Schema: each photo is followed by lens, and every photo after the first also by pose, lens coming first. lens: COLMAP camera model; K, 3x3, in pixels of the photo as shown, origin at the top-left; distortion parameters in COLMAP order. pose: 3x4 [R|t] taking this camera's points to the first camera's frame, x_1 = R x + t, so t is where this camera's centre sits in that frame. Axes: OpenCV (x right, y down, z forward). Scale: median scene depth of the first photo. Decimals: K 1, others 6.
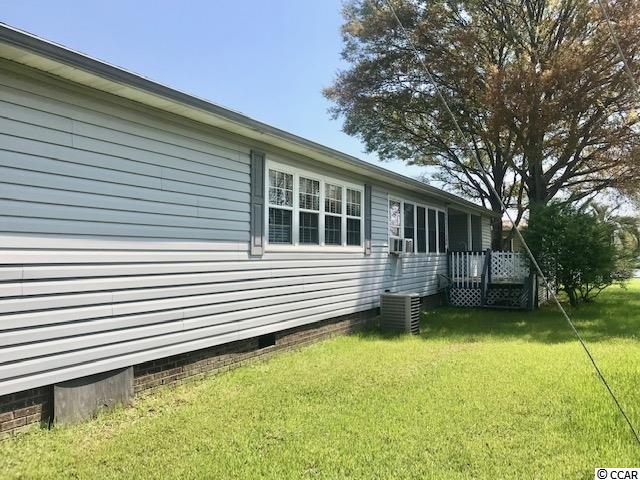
lens RADIAL K [[528.0, 0, 320.3], [0, 528.0, 237.9], [0, 0, 1]] dist [0.031813, -0.044545]
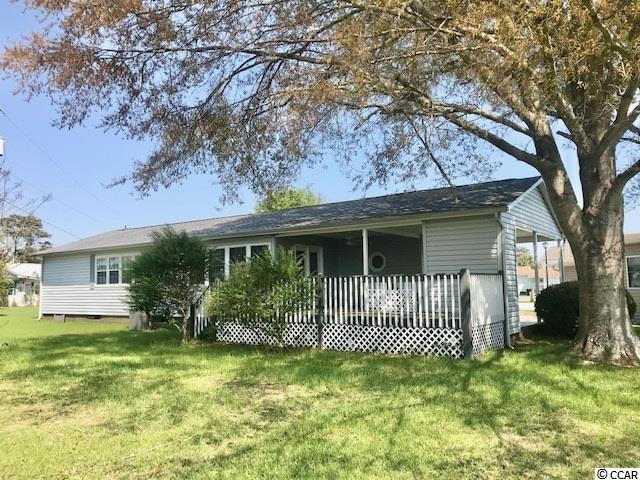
lens RADIAL K [[528.0, 0, 319.2], [0, 528.0, 241.5], [0, 0, 1]] dist [0.031813, -0.044545]
pose [[-0.138798, -0.072428, -0.987669, 2.550617], [0.056590, 0.995112, -0.080926, 0.078978], [0.988703, -0.067125, -0.134021, 2.528667]]
